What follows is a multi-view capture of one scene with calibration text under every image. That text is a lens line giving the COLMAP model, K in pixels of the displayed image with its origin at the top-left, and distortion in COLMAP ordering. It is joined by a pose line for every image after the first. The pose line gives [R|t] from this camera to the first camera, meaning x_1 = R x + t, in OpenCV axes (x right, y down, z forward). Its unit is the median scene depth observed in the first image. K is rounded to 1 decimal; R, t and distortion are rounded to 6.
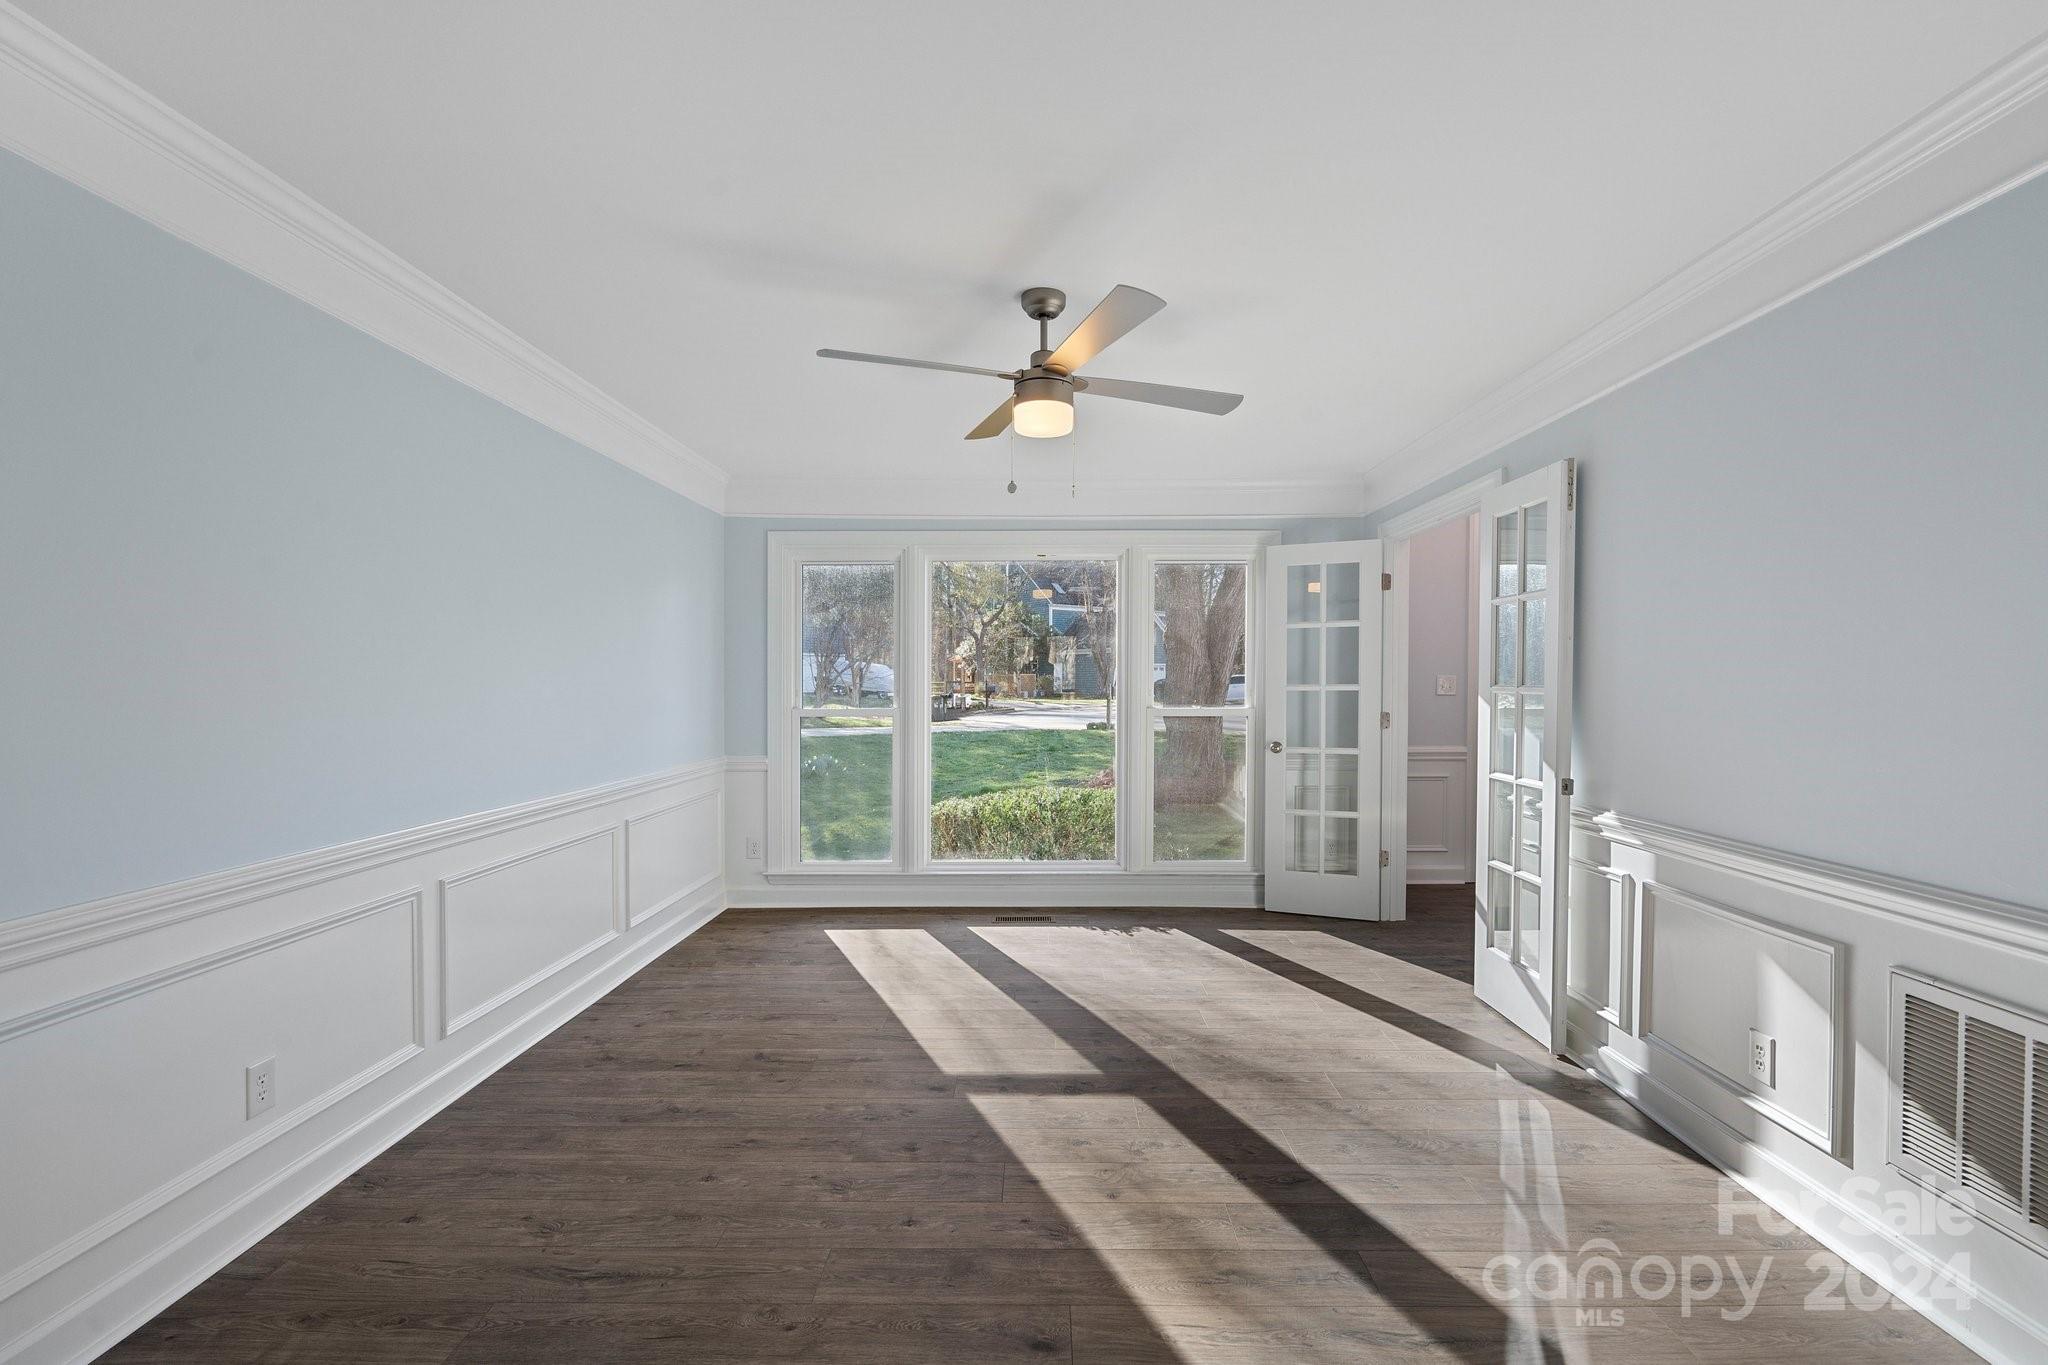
lens RADIAL K [[931.7, 0, 1027.0], [0, 931.7, 688.1], [0, 0, 1]] dist [-0.002639, 0.002820]
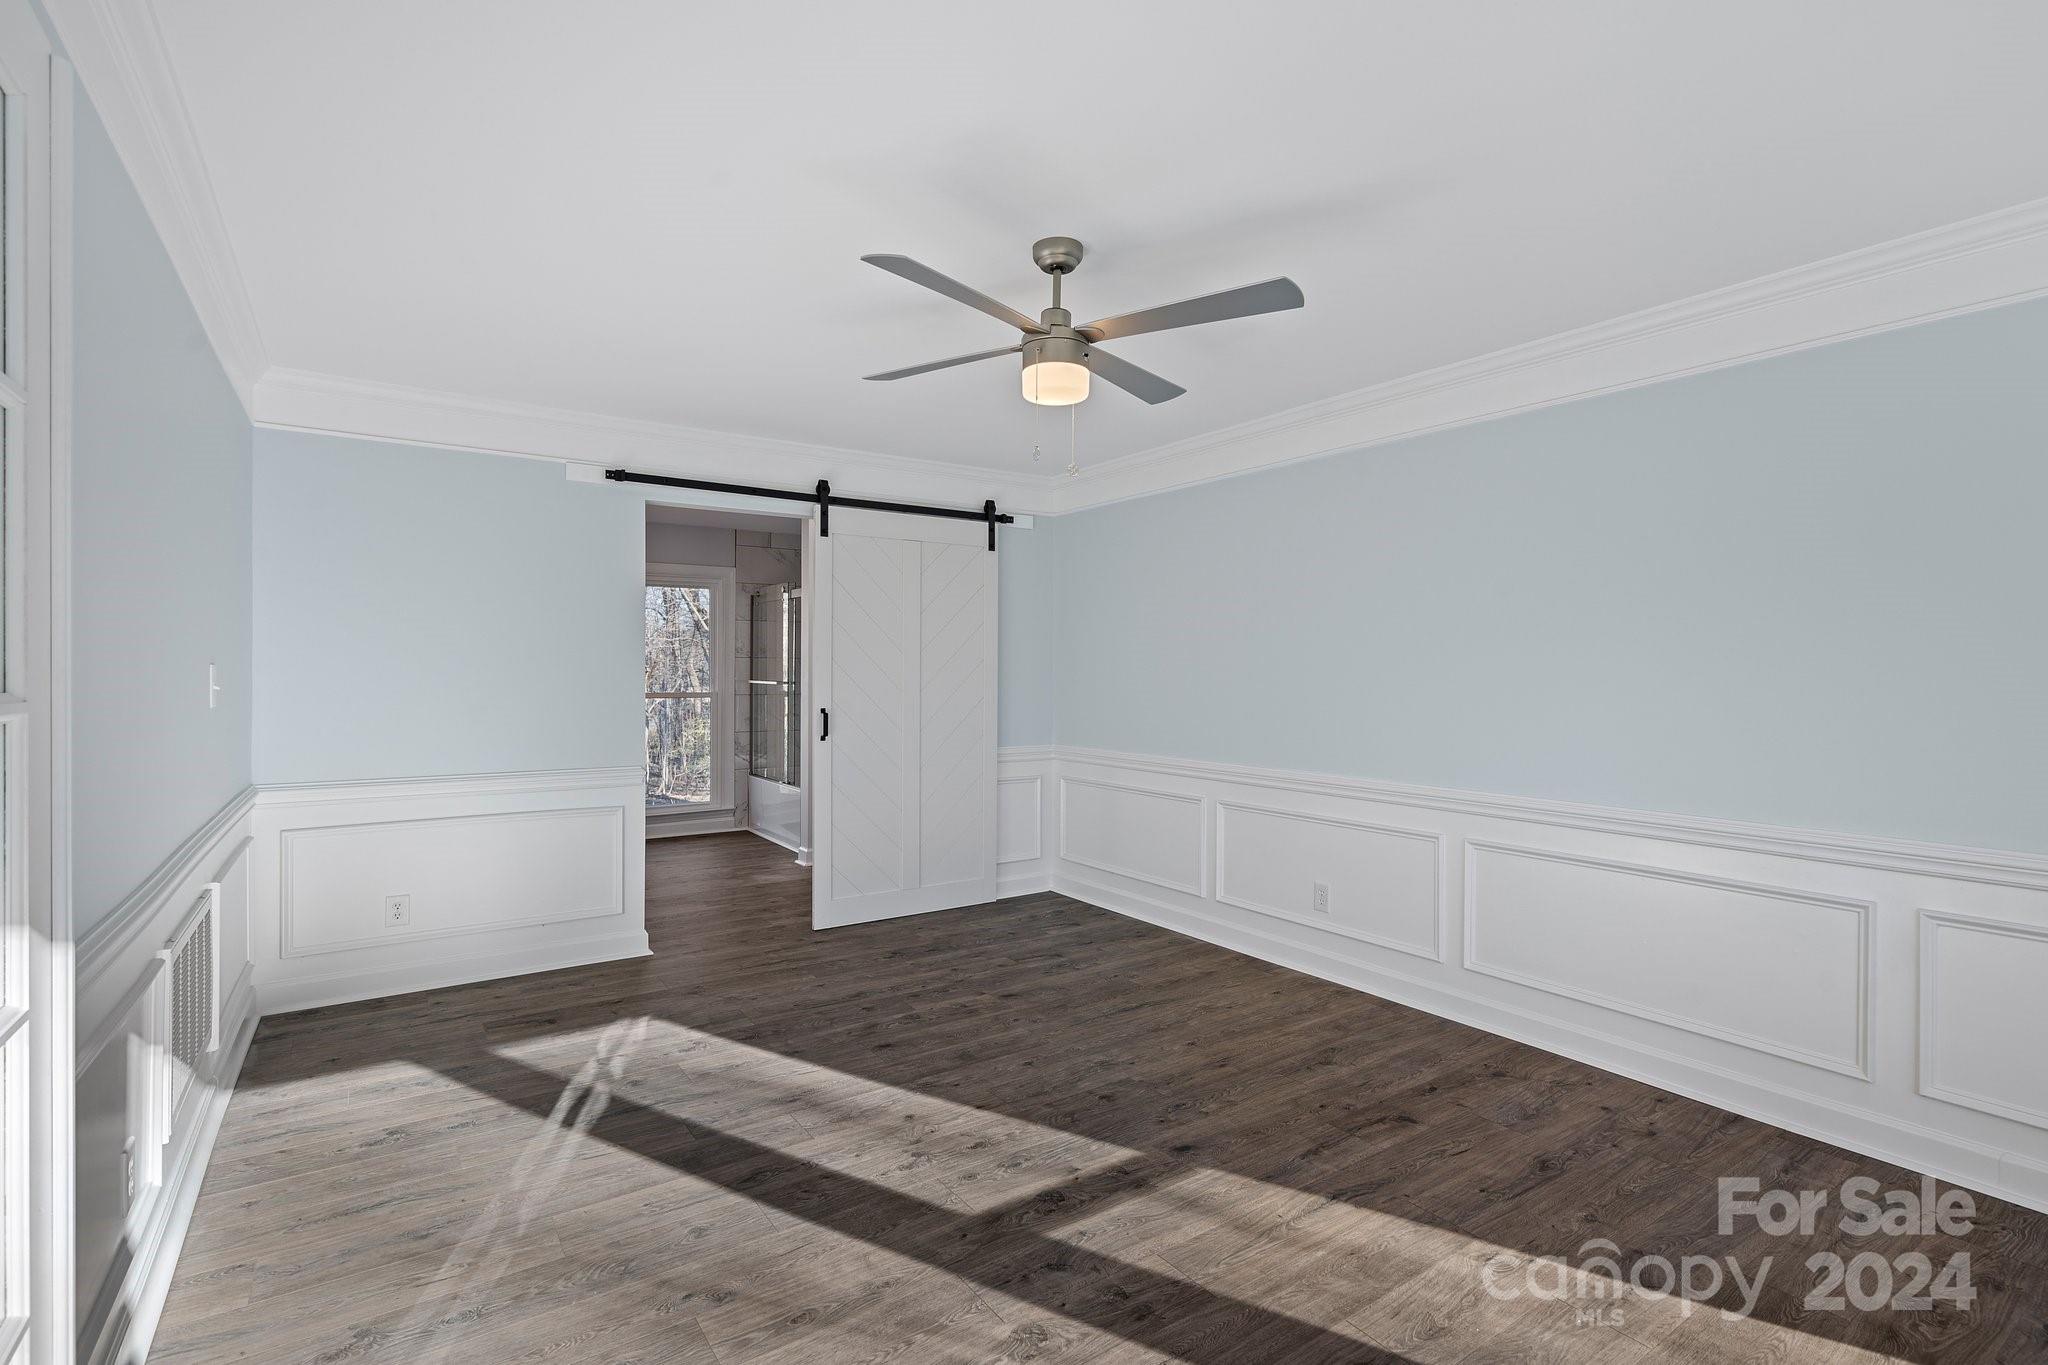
lens RADIAL K [[931.7, 0, 1024.1], [0, 931.7, 677.9], [0, 0, 1]] dist [-0.002639, 0.002820]
pose [[-0.814053, 0.001720, -0.580788, 0.602277], [-0.006875, 0.999897, 0.012598, -0.005475], [0.580750, 0.014248, -0.813957, 1.889958]]
